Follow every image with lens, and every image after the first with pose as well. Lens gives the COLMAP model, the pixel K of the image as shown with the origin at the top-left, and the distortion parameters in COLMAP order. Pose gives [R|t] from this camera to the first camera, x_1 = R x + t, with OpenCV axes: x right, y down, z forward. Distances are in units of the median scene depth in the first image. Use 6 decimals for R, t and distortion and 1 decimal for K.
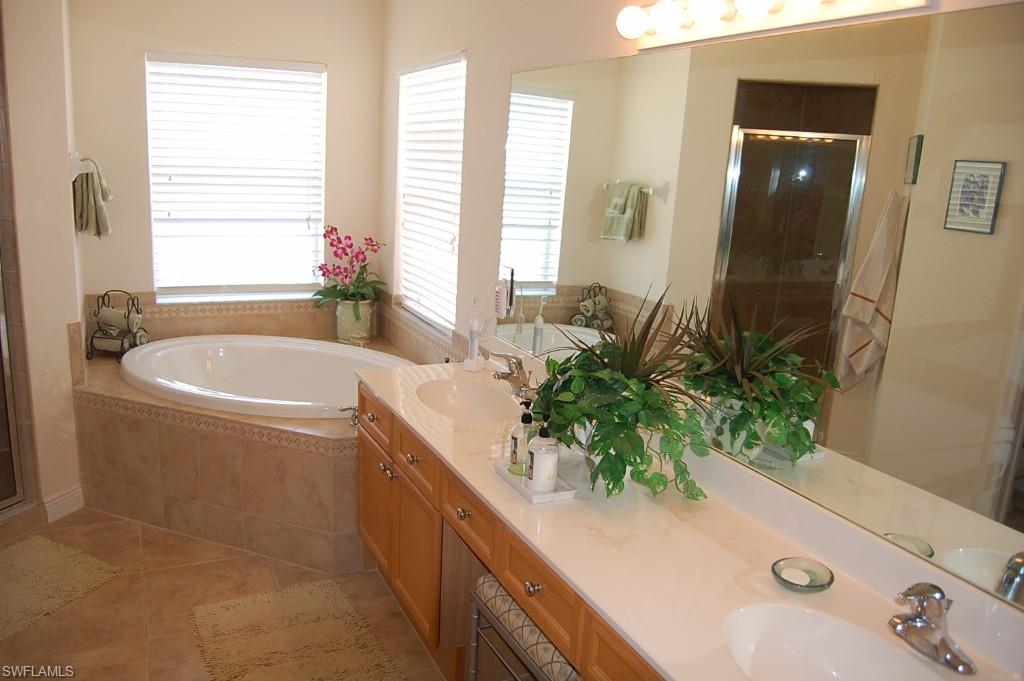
lens RADIAL K [[793.4, 0, 508.3], [0, 793.4, 340.8], [0, 0, 1]] dist [-0.091681, 0.036737]
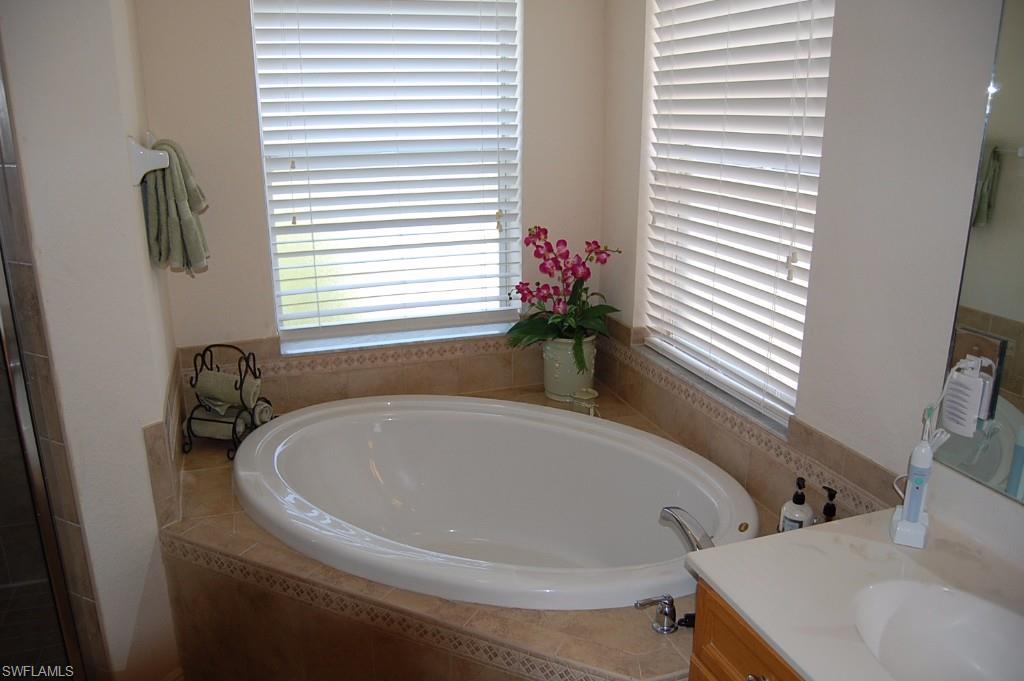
lens RADIAL K [[793.4, 0, 514.7], [0, 793.4, 341.5], [0, 0, 1]] dist [-0.091681, 0.036737]
pose [[0.991918, -0.021103, -0.125116, -0.162620], [0.028265, 0.998045, 0.055744, -0.087488], [0.123695, -0.058830, 0.990575, 0.345347]]
